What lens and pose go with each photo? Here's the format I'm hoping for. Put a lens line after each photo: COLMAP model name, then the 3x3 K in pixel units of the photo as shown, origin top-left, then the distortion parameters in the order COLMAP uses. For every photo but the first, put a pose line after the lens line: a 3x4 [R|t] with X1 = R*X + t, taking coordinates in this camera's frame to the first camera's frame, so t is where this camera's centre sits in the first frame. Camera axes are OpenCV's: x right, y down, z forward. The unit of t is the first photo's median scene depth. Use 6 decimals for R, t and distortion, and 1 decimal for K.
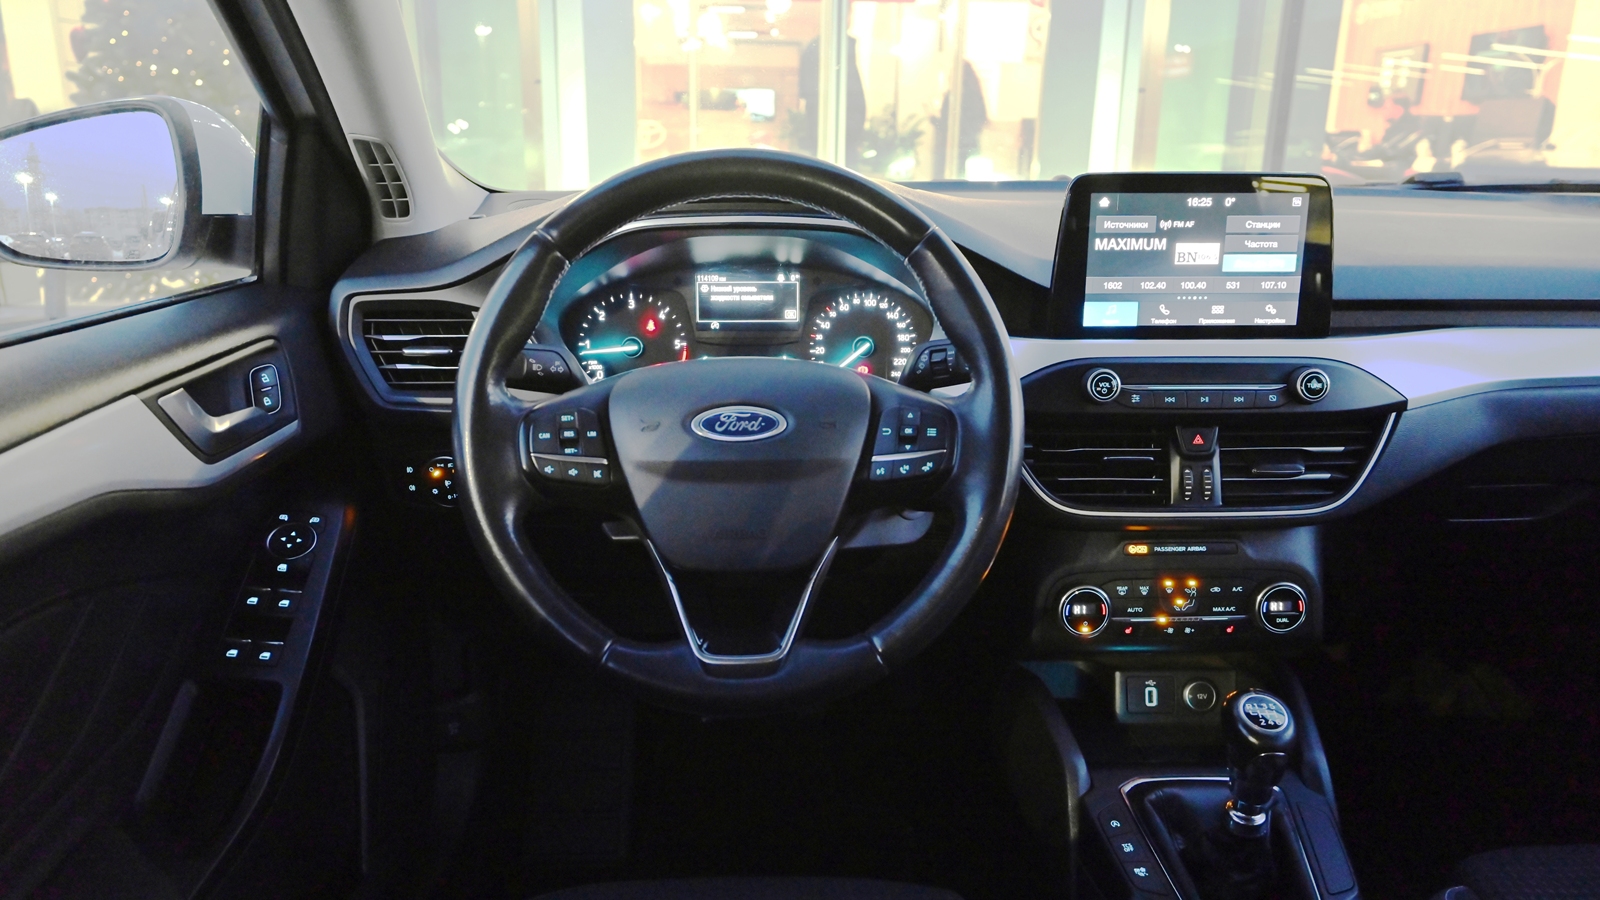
lens RADIAL K [[1091.8, 0, 800.0], [0, 1091.8, 450.0], [0, 0, 1]] dist [-0.004591, 0.024884]
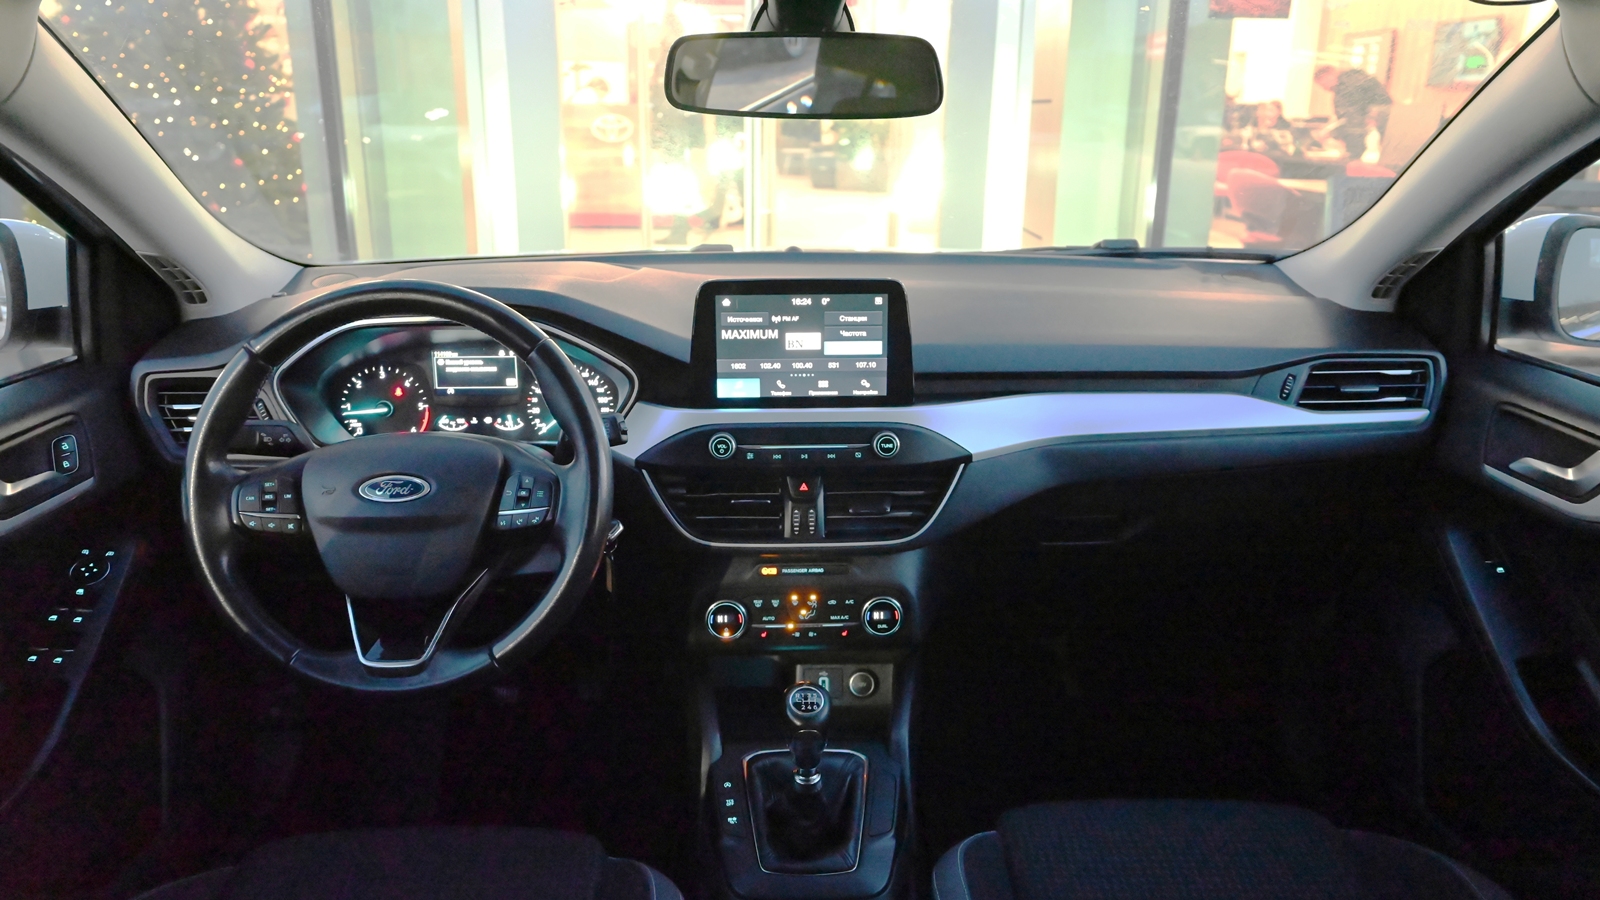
lens RADIAL K [[1091.8, 0, 800.0], [0, 1091.8, 450.0], [0, 0, 1]] dist [-0.004591, 0.024884]
pose [[0.999981, -0.004245, -0.004398, 0.360866], [0.004336, 0.999776, 0.020727, -0.078189], [0.004309, -0.020745, 0.999776, -0.274562]]
